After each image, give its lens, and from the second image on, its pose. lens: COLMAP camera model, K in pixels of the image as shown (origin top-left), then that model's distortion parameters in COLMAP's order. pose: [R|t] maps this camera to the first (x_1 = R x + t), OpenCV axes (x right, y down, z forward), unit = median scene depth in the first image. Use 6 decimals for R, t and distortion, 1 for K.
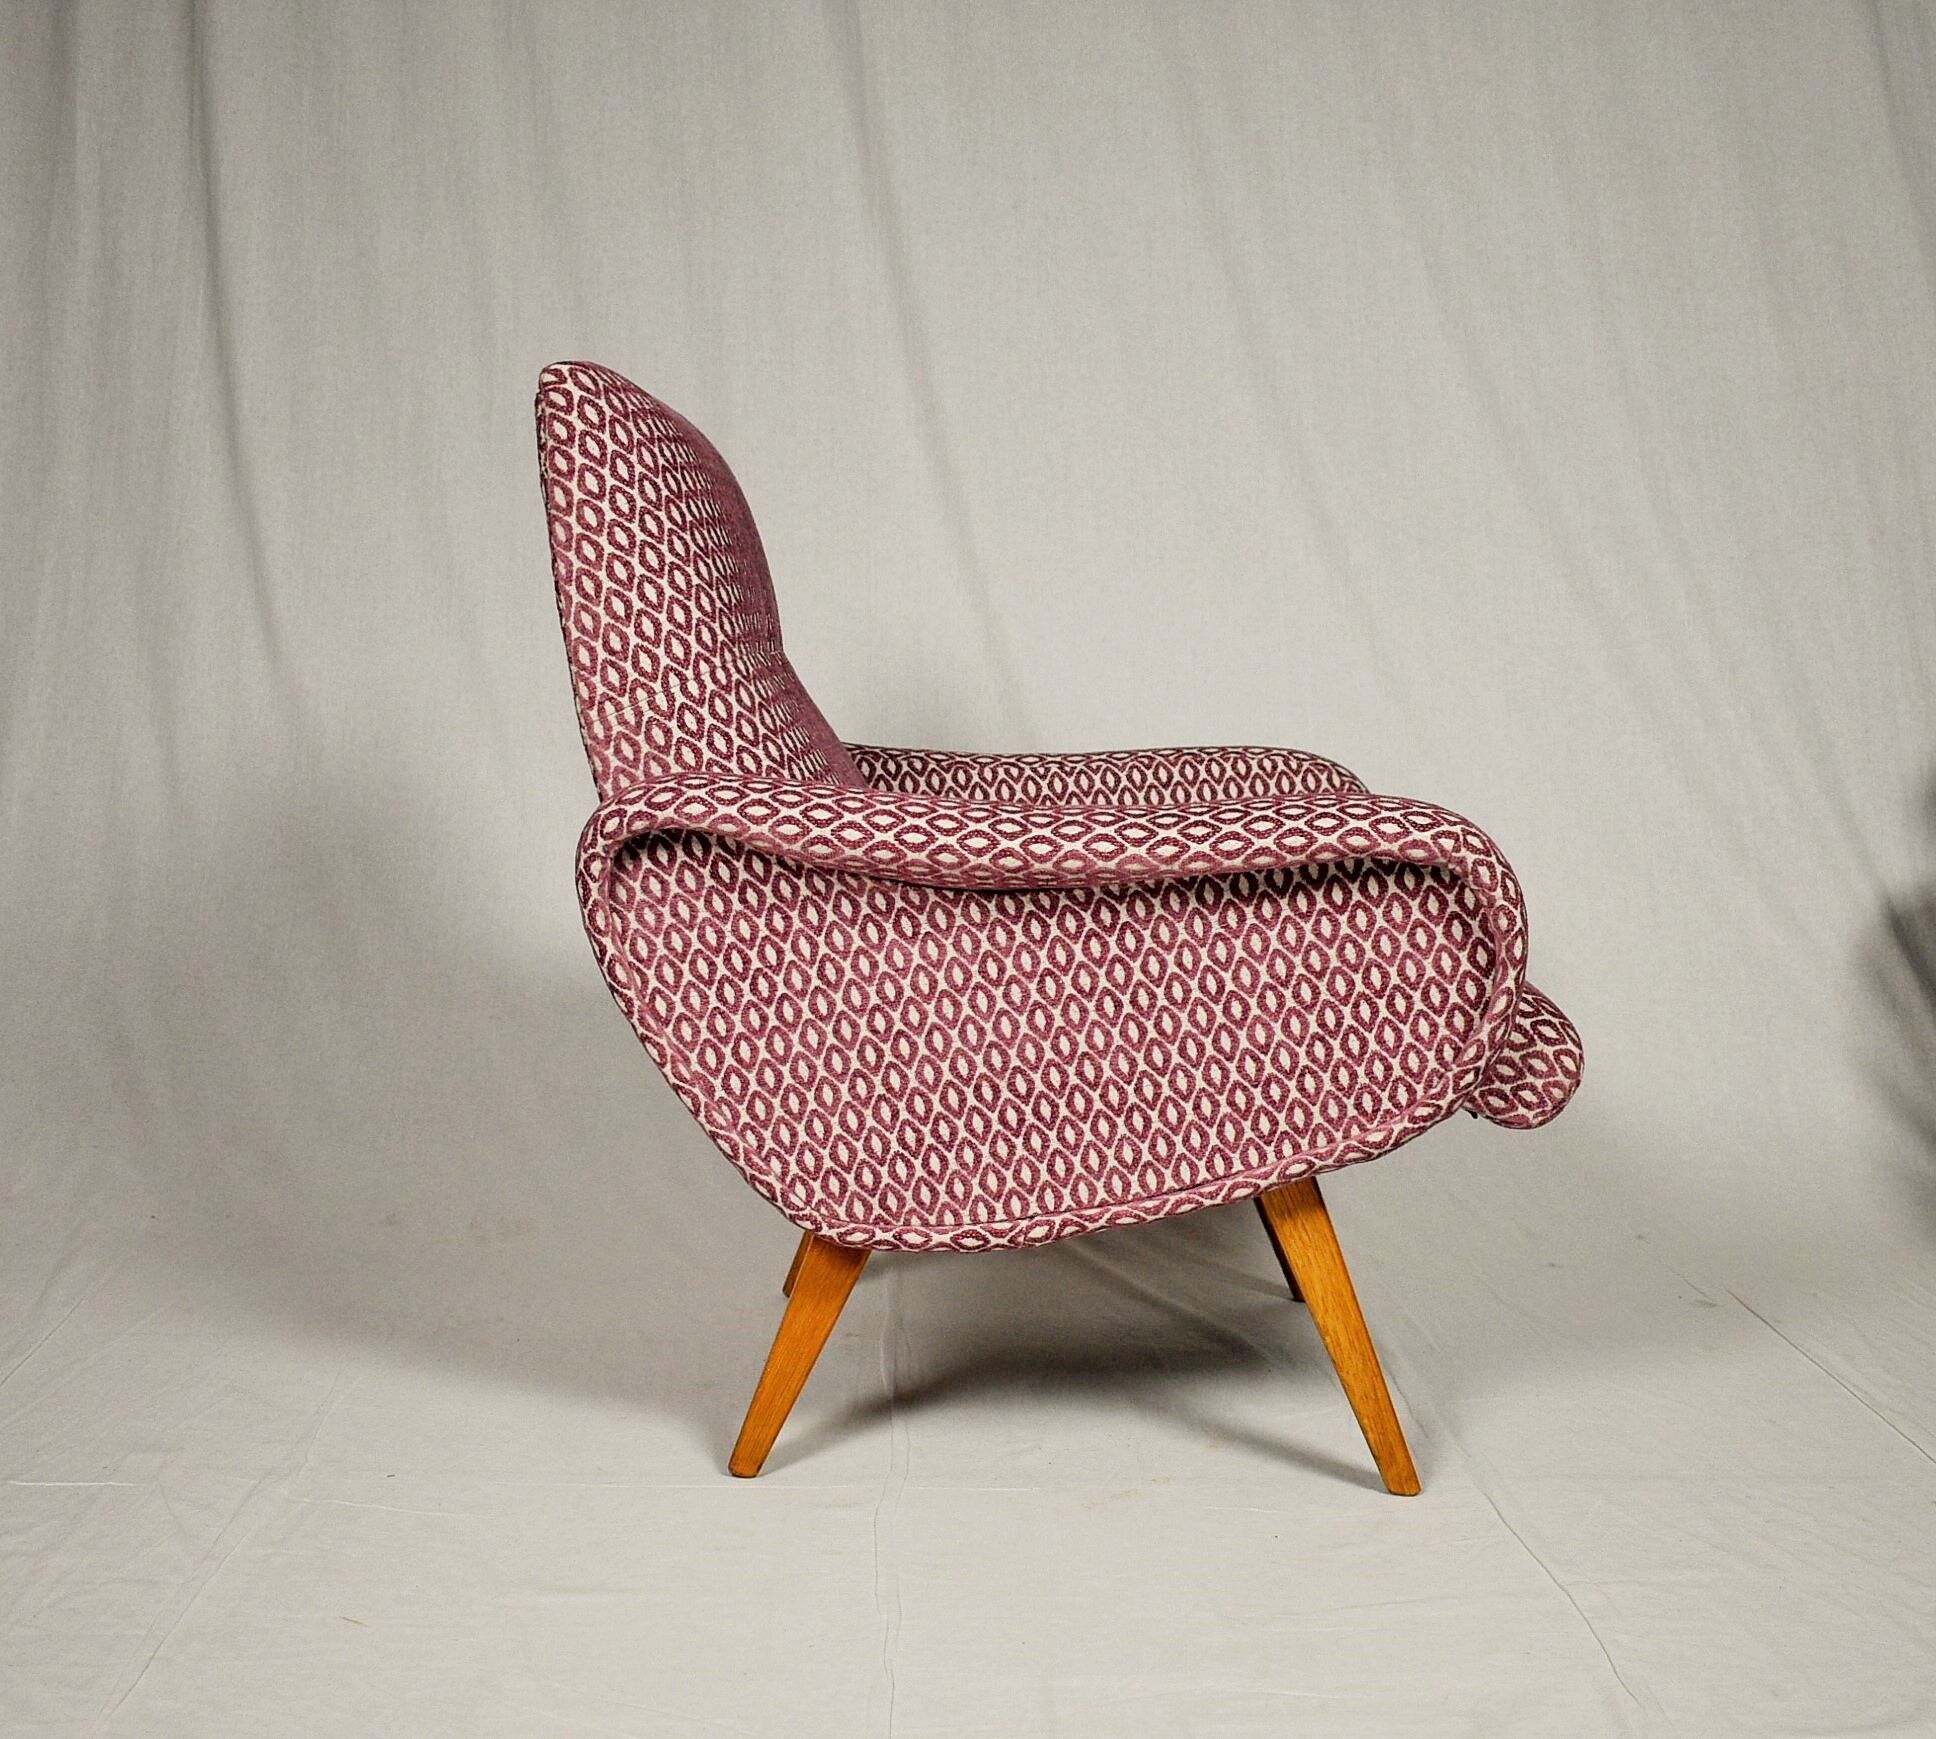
lens RADIAL K [[2319.8, 0, 1028.3], [0, 2319.8, 995.4], [0, 0, 1]] dist [-0.016256, 0.009414]
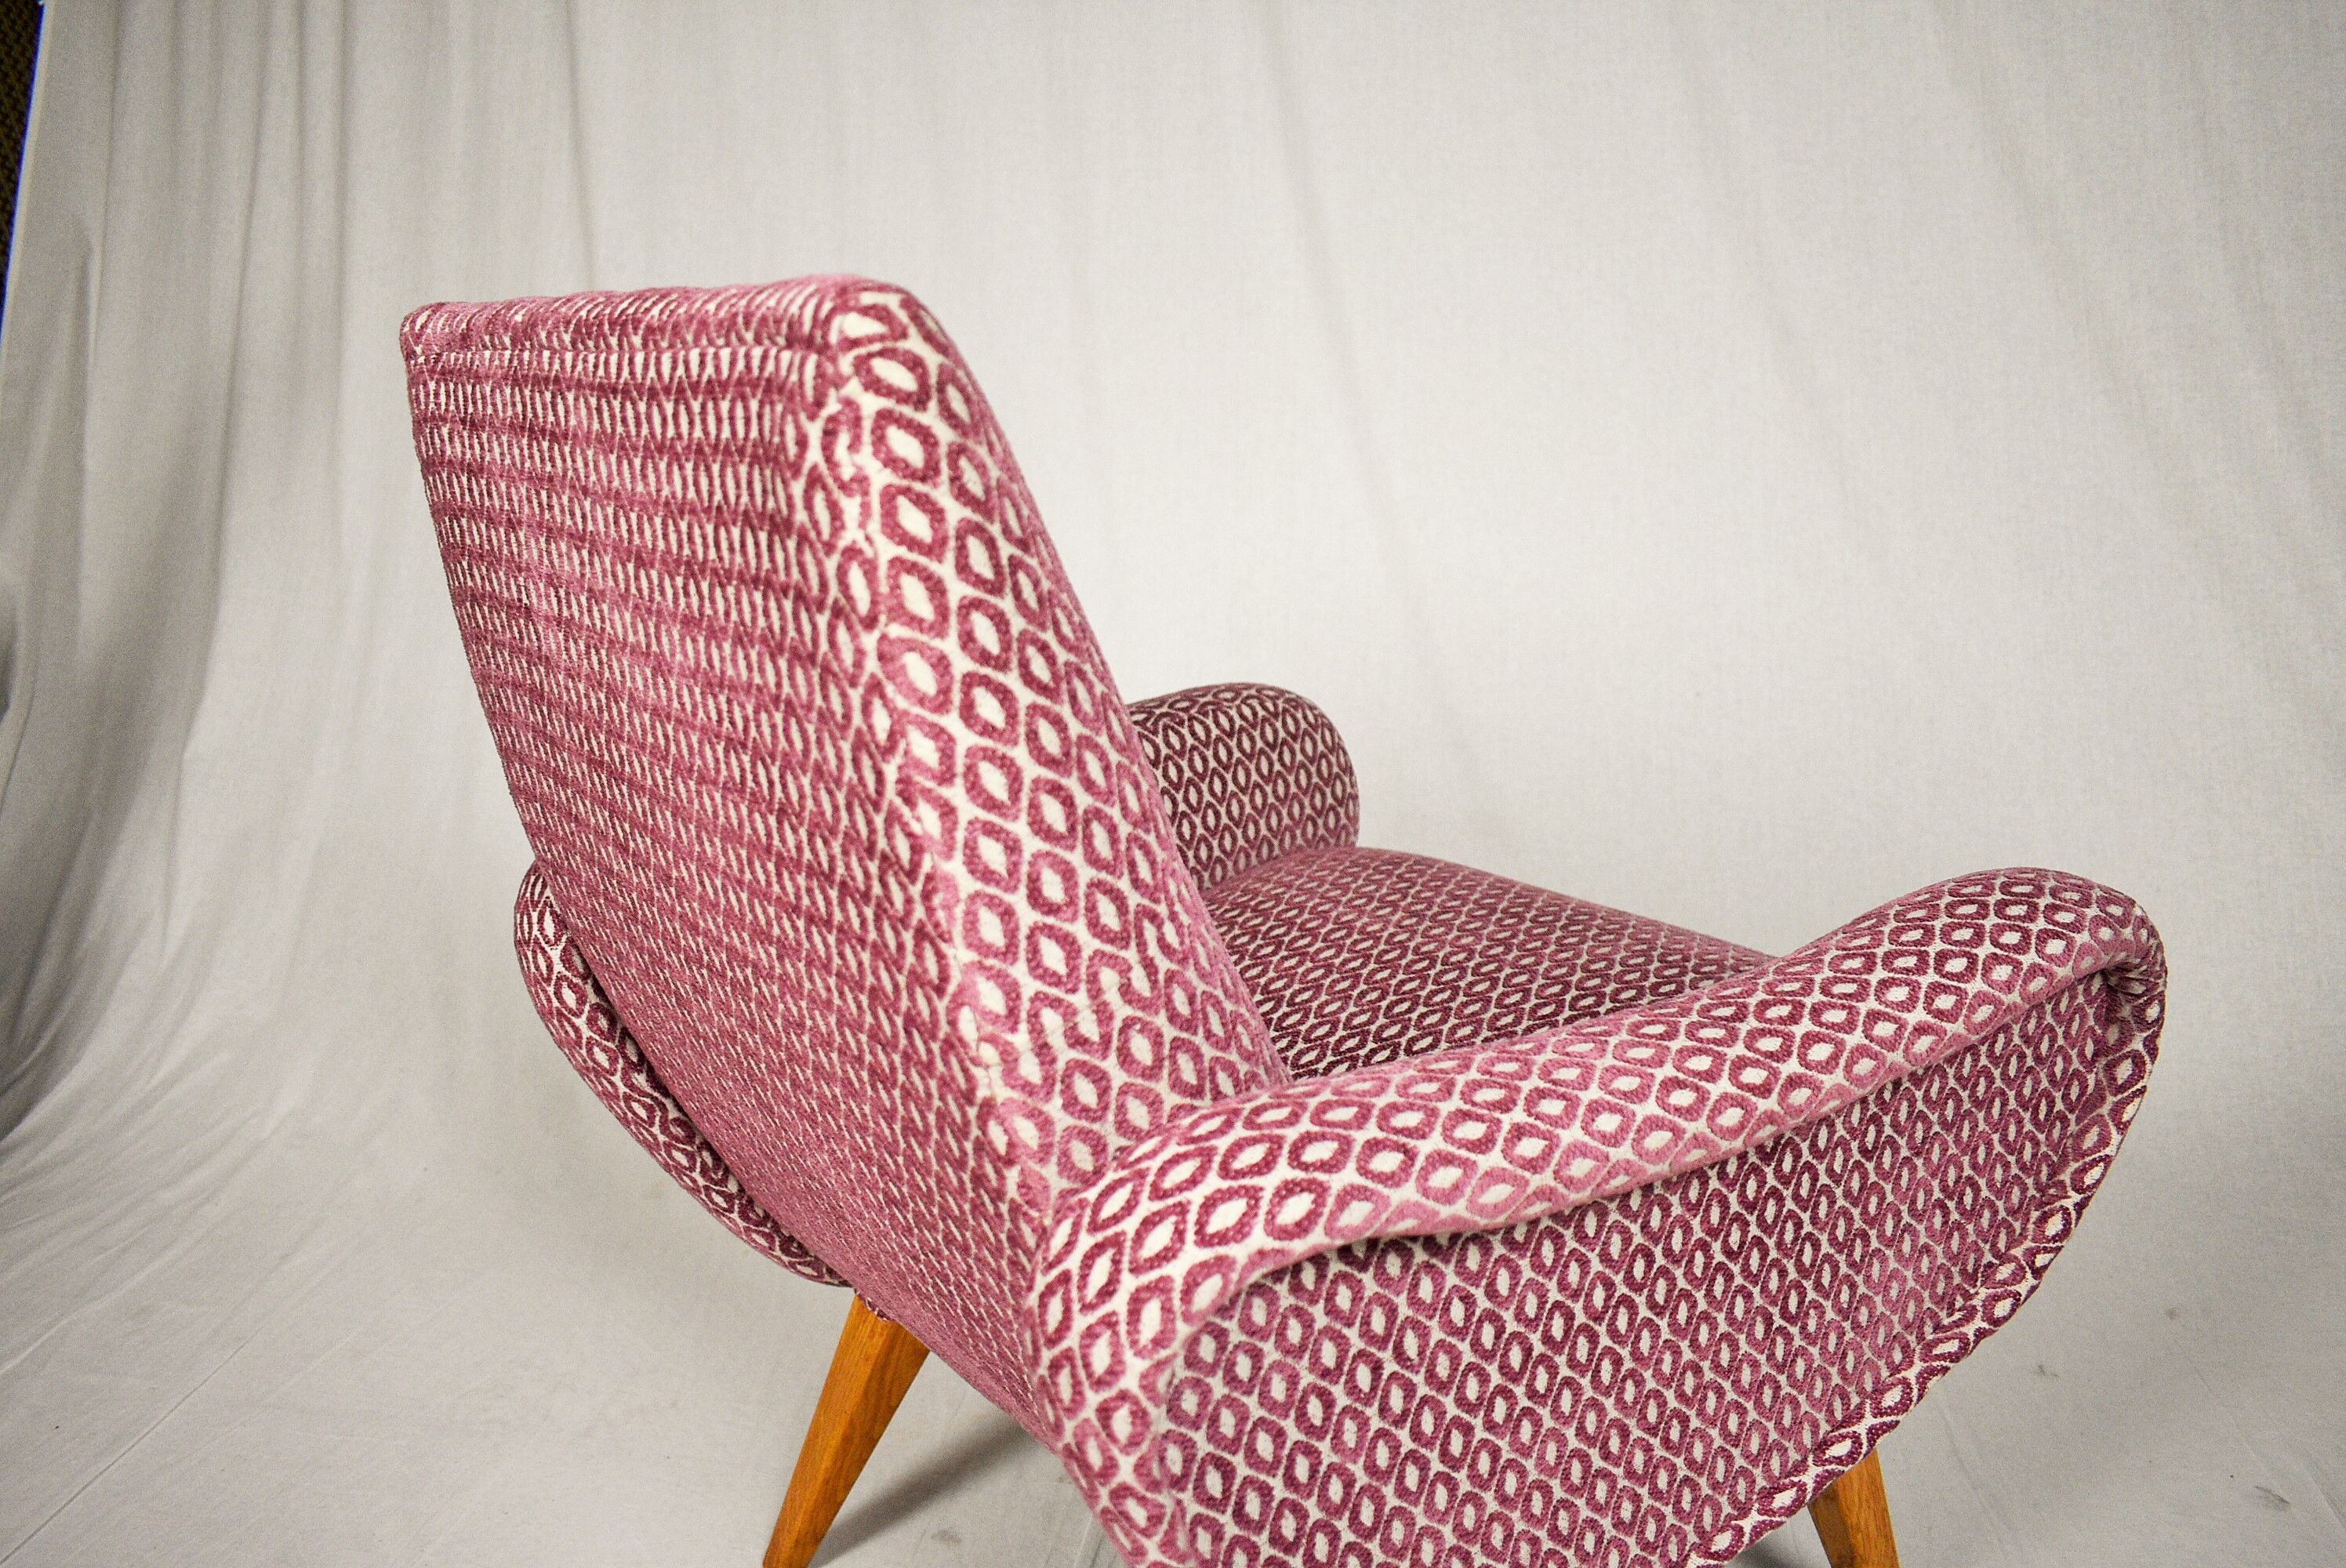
lens RADIAL K [[1806.2, 0, 1173.0], [0, 1806.2, 784.0], [0, 0, 1]] dist [-0.018227, 0.005987]
pose [[0.798352, -0.186517, 0.572578, -0.364495], [0.126251, 0.981535, 0.143701, -0.222118], [-0.588808, -0.042436, 0.807158, 0.686517]]
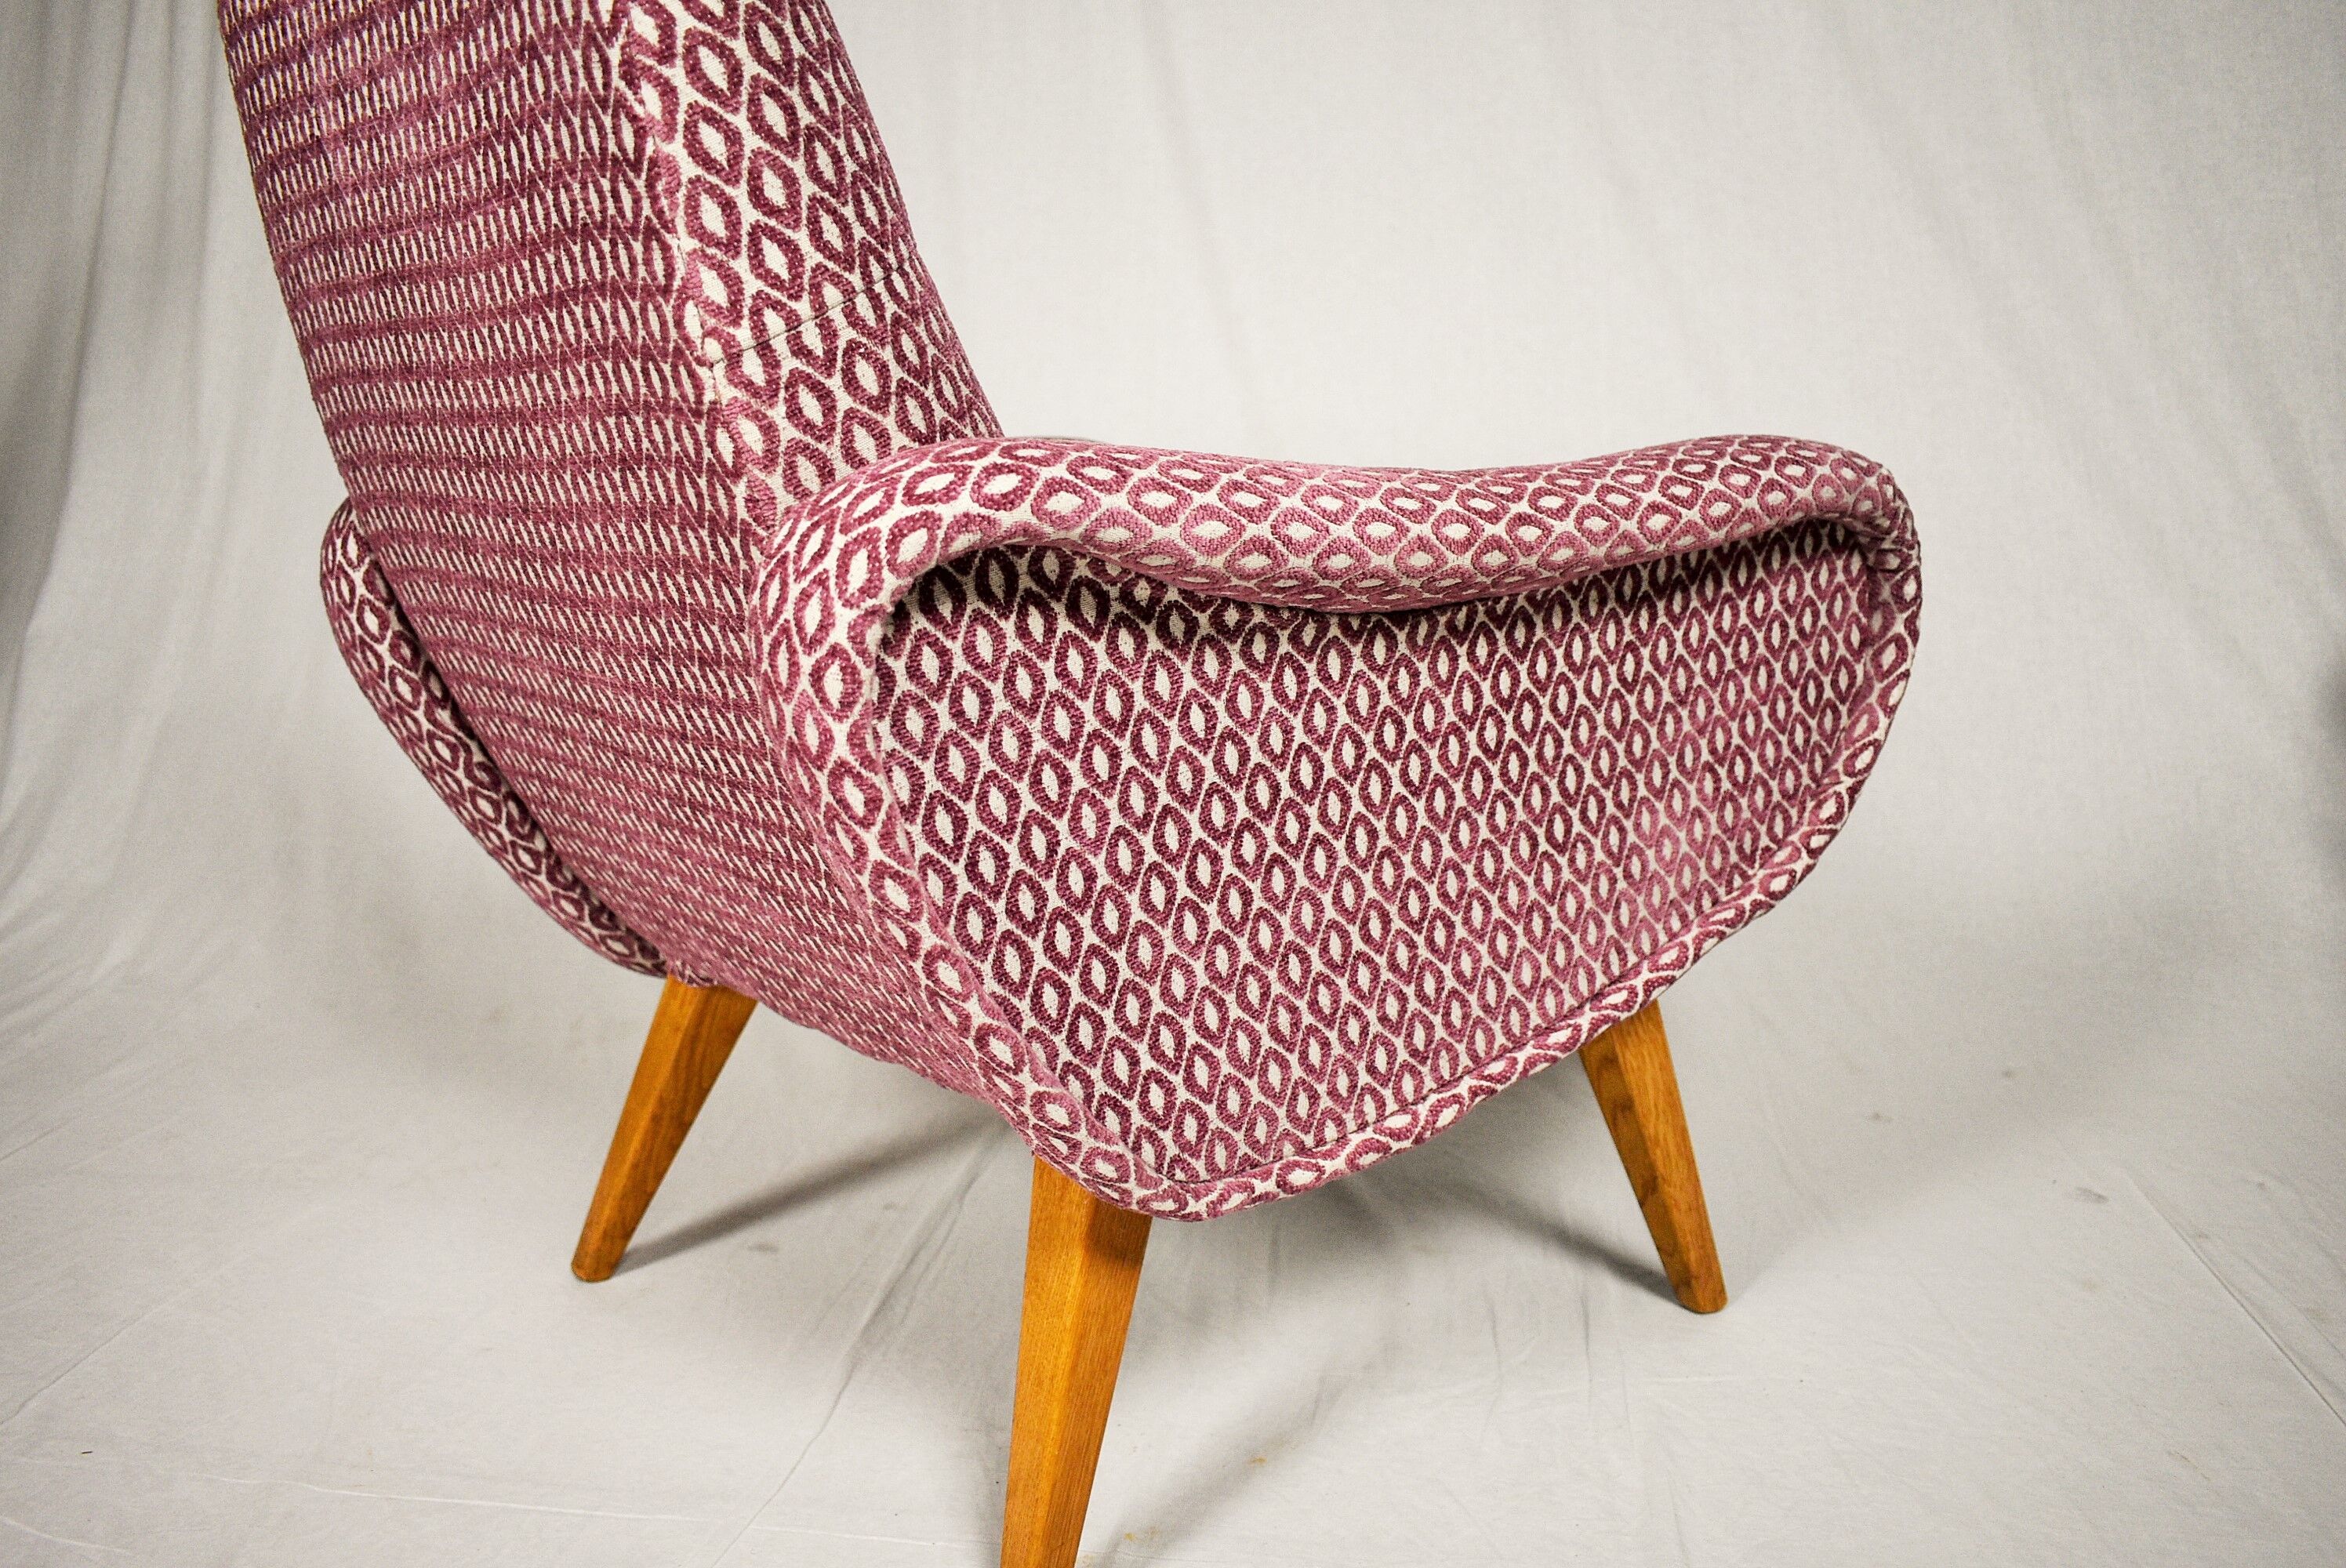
lens RADIAL K [[1855.9, 0, 1177.8], [0, 1855.9, 781.6], [0, 0, 1]] dist [-0.015509, 0.011868]
pose [[0.775315, -0.148931, 0.613764, -0.373898], [0.127911, 0.988688, 0.078328, -0.045934], [-0.618486, 0.017779, 0.785594, 0.631884]]
